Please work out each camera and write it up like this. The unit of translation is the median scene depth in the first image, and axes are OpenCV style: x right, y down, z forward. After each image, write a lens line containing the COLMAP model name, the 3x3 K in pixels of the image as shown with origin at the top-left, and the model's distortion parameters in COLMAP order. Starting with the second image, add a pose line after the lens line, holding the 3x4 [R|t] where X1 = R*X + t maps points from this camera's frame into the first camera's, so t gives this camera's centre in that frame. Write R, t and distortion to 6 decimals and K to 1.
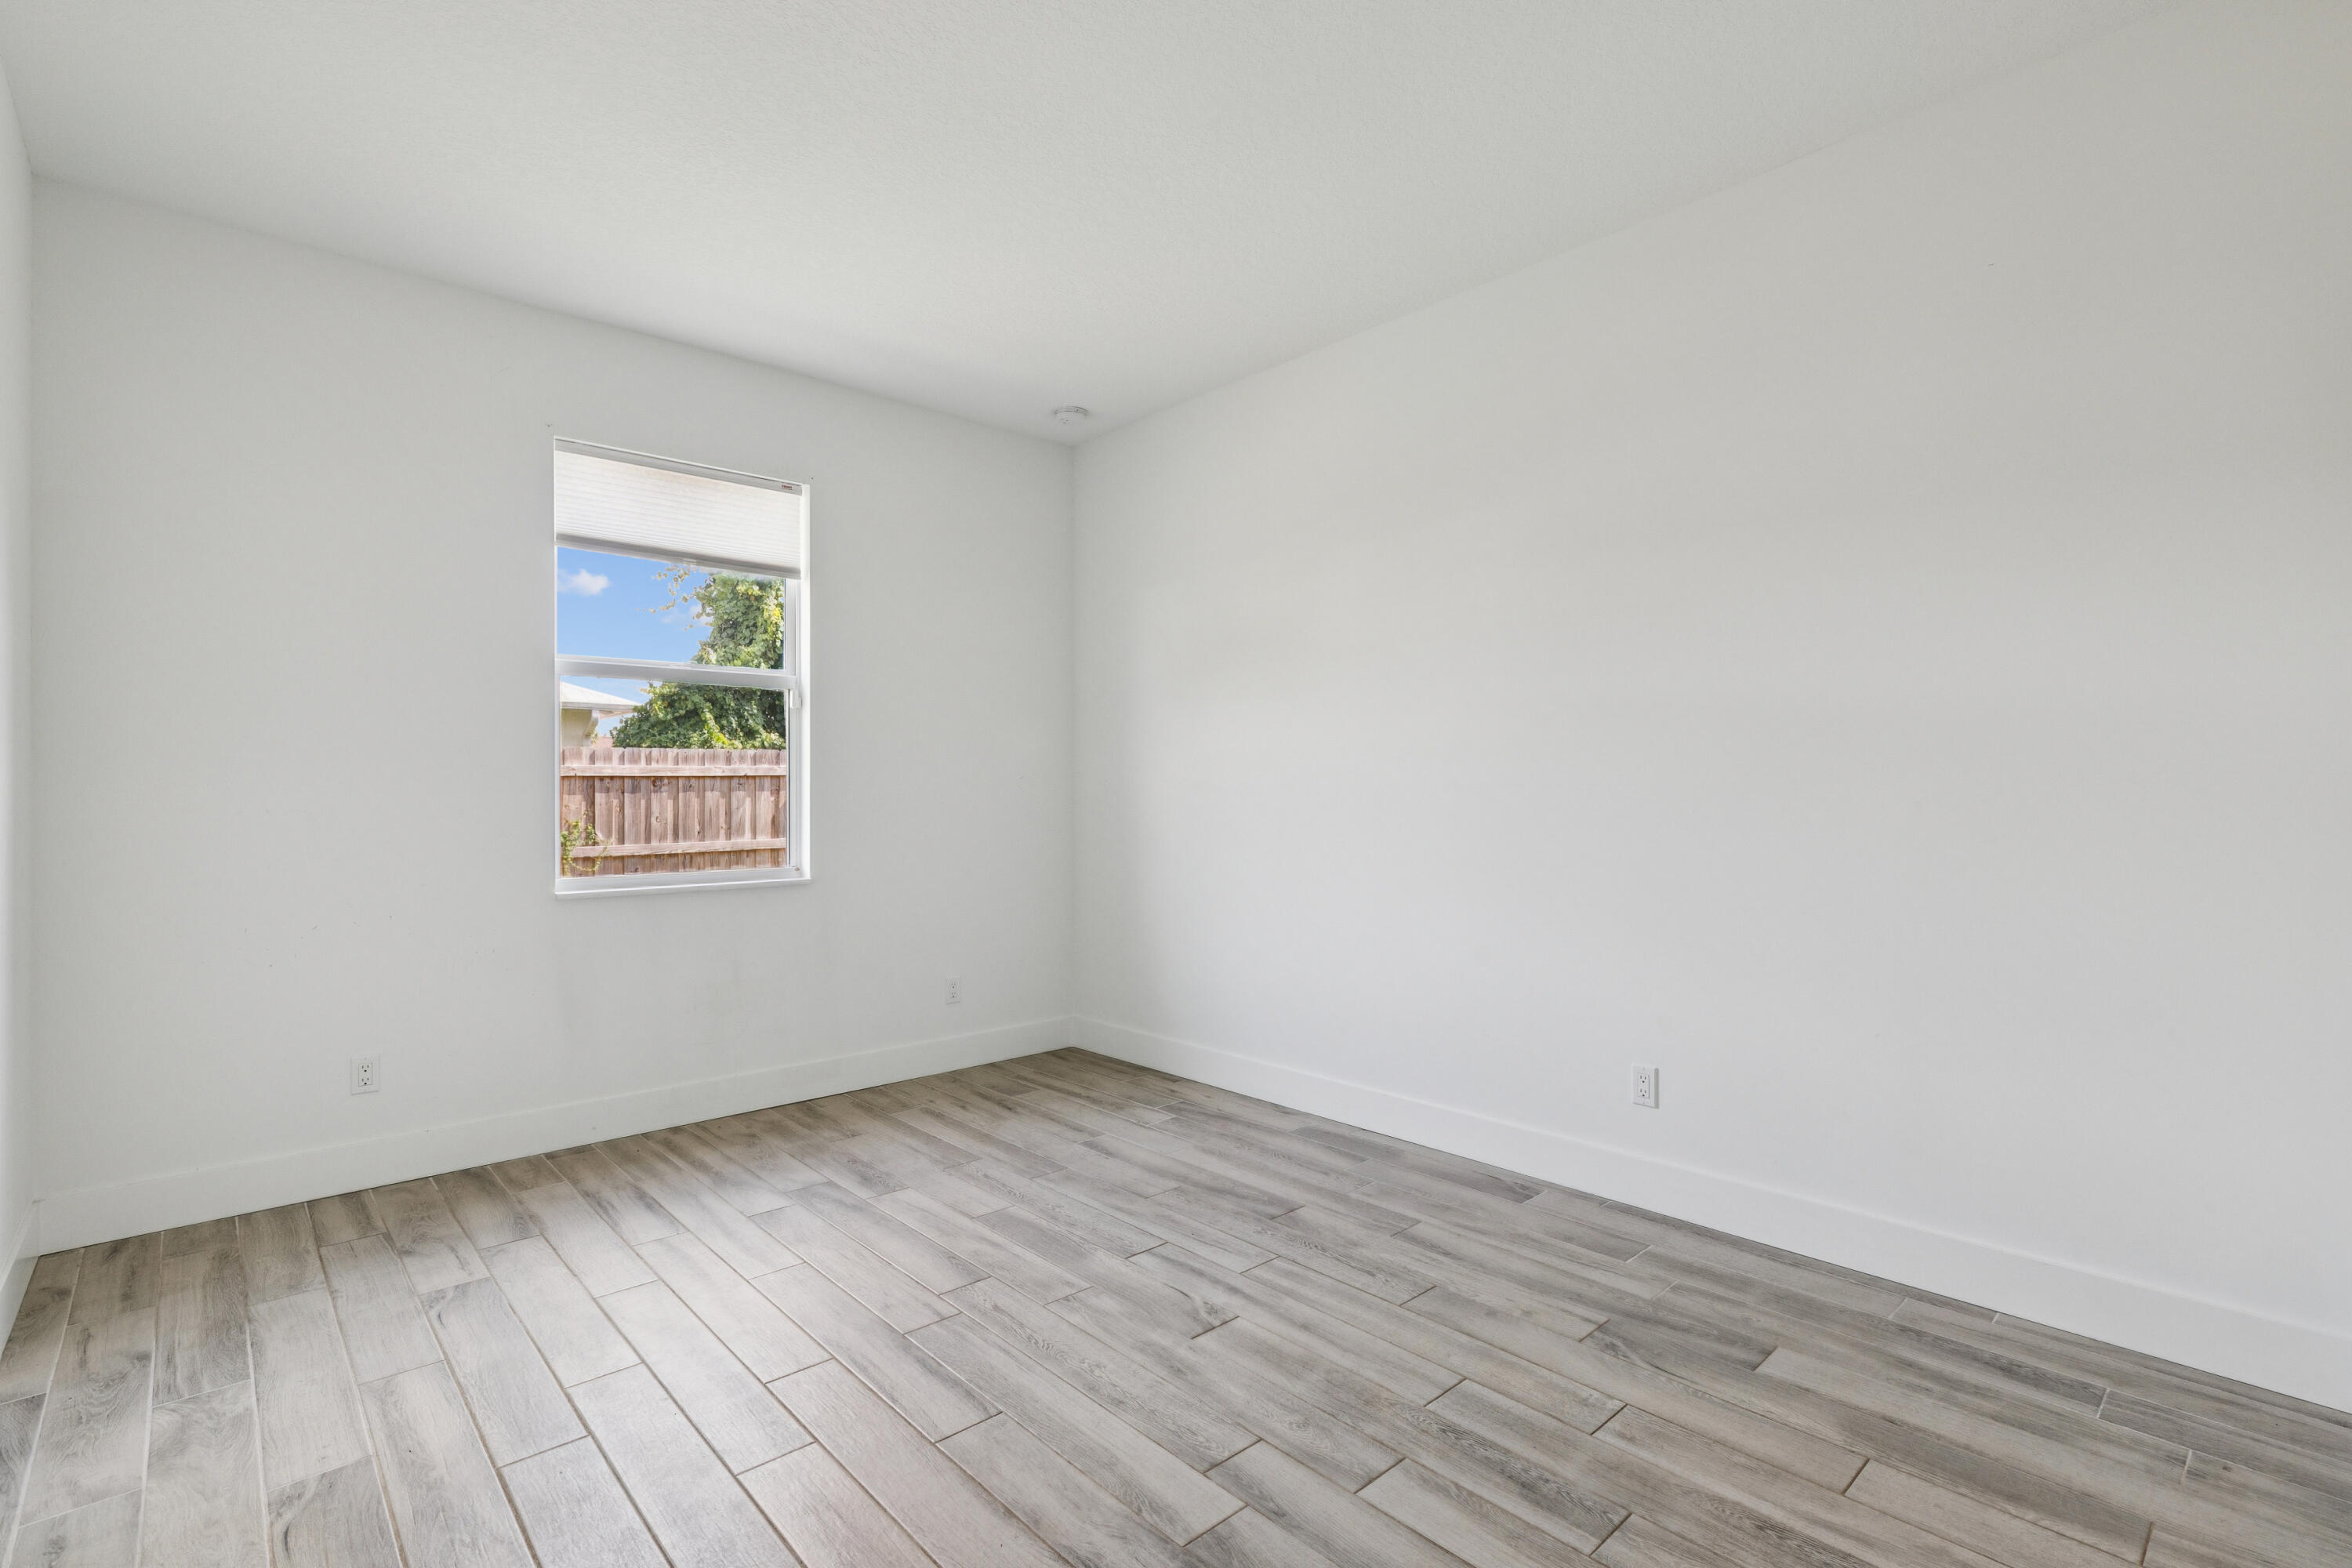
lens RADIAL K [[1070.7, 0, 1174.8], [0, 1070.7, 790.9], [0, 0, 1]] dist [-0.002188, -0.000320]
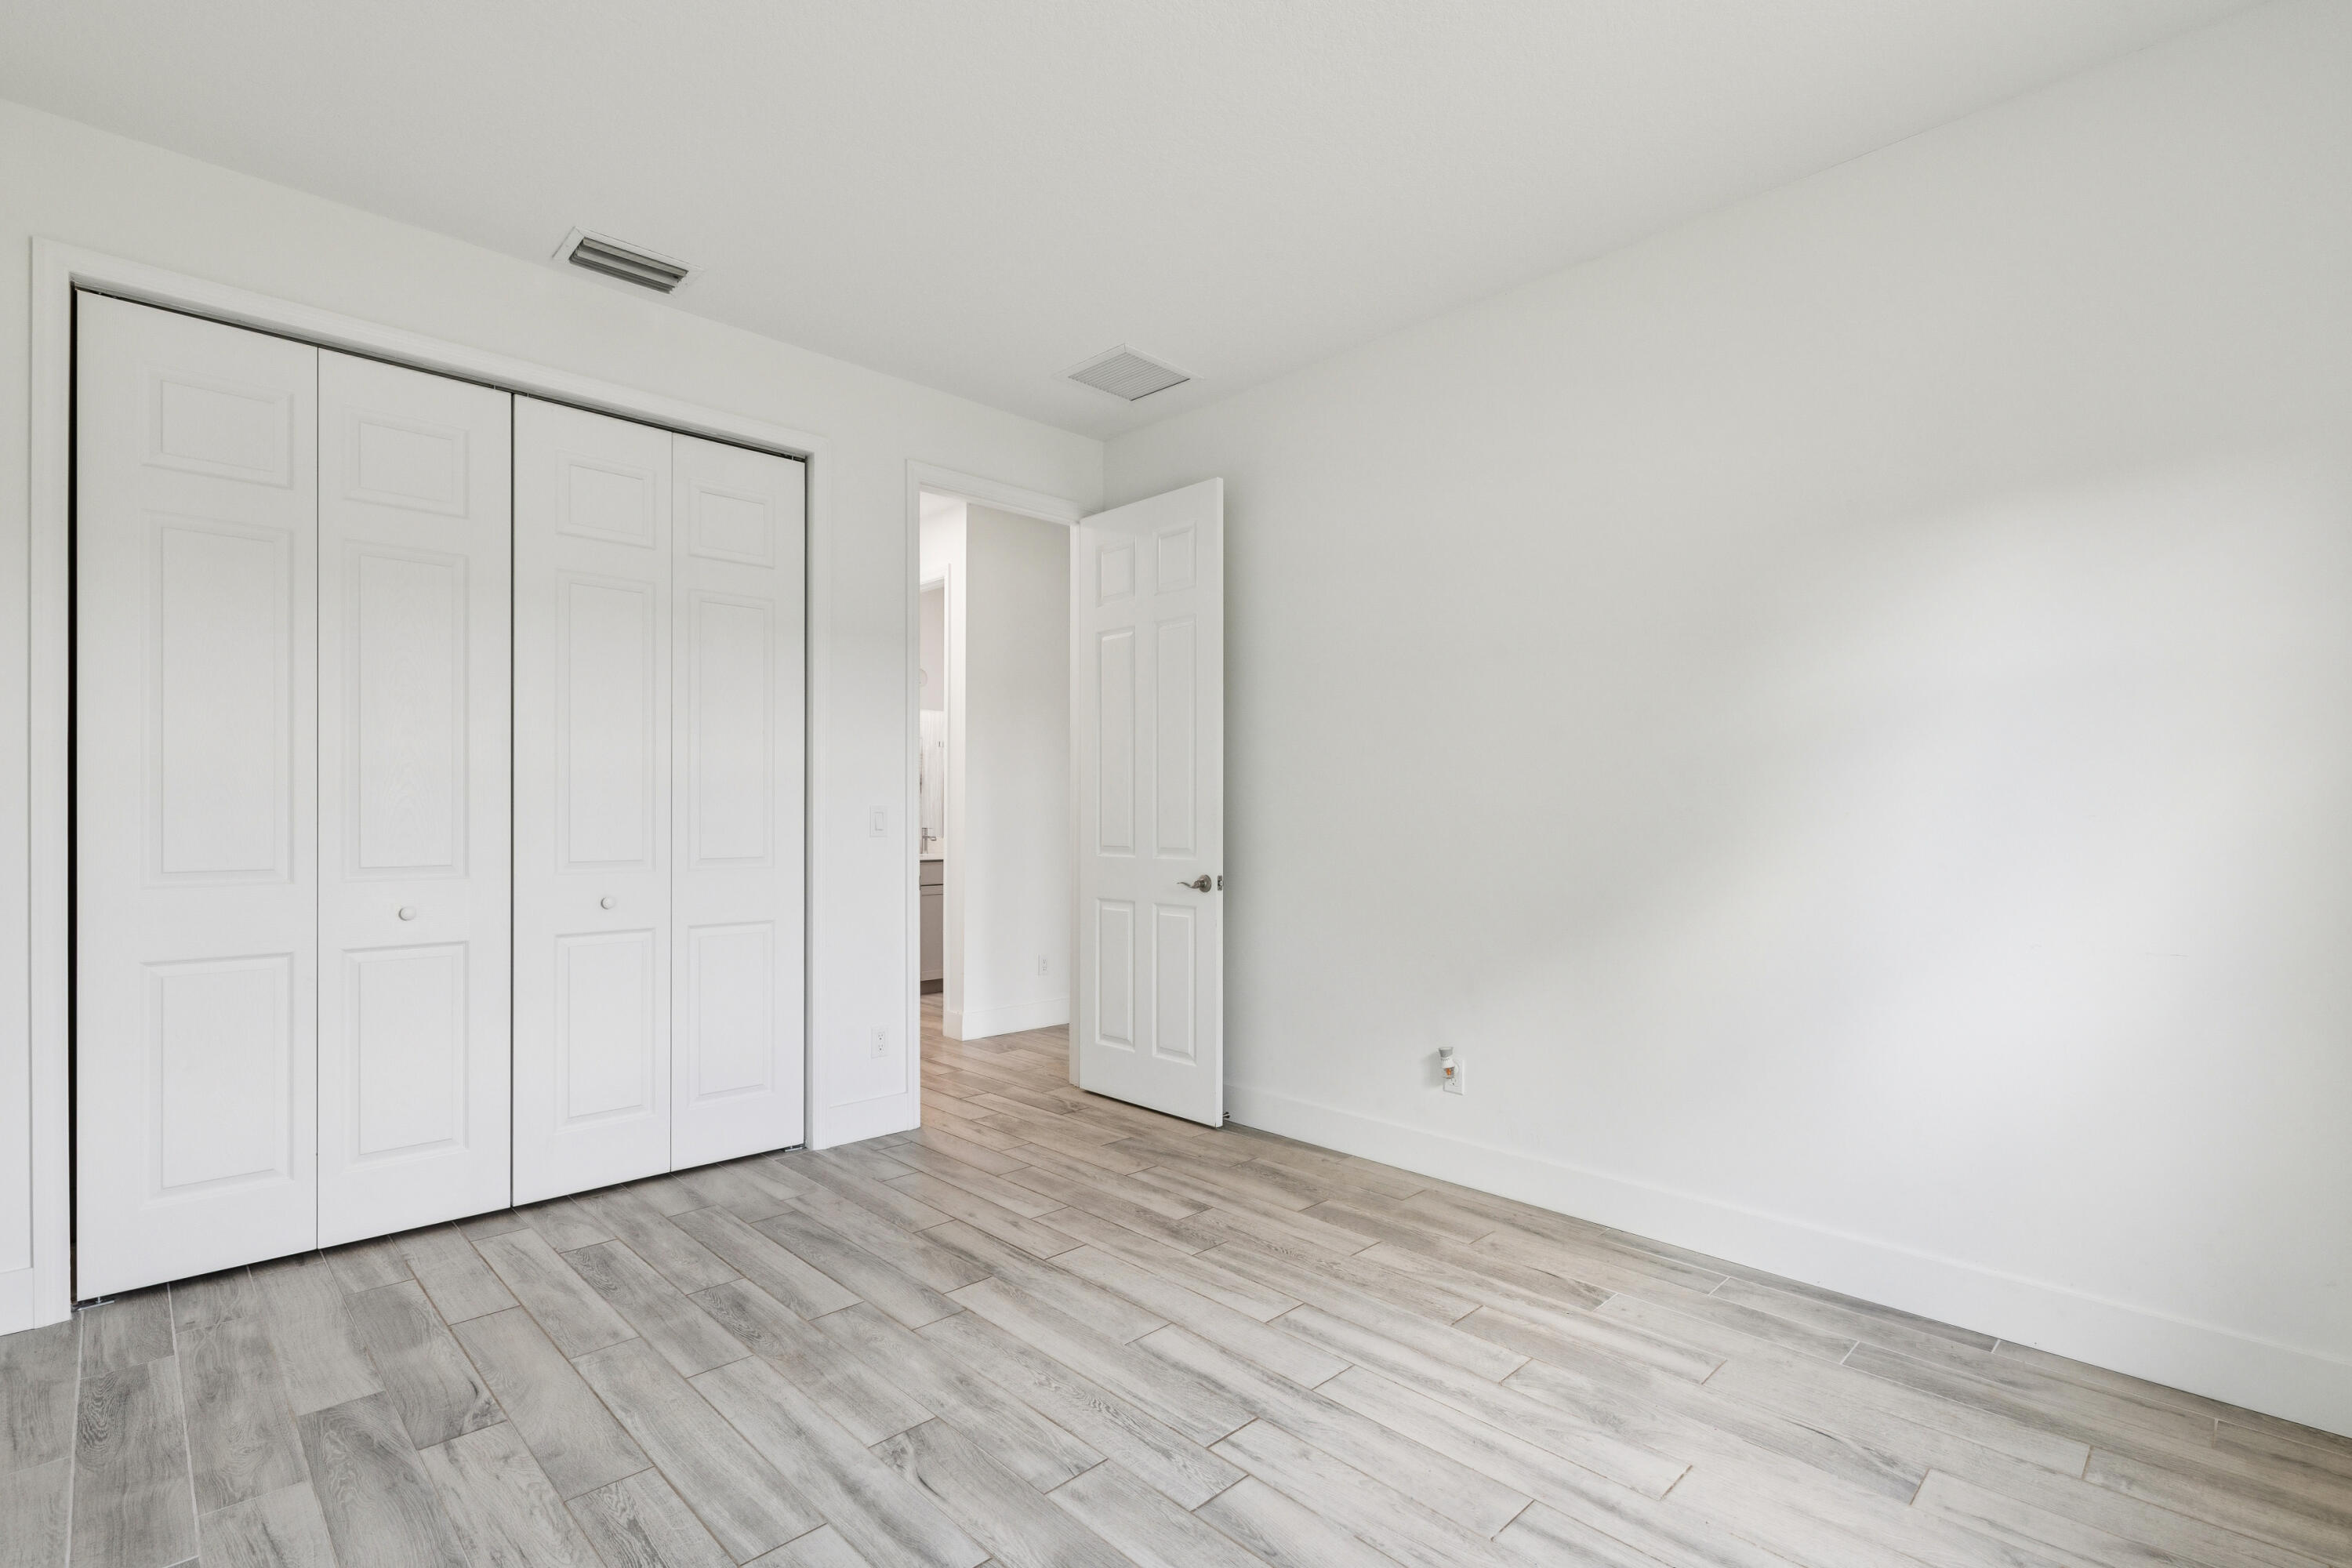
lens RADIAL K [[1070.7, 0, 1177.2], [0, 1070.7, 798.4], [0, 0, 1]] dist [-0.002188, -0.000320]
pose [[-0.999244, -0.000467, -0.038875, -0.160089], [0.000269, 0.999821, -0.018919, 0.006938], [0.038877, -0.018916, -0.999065, 2.024013]]
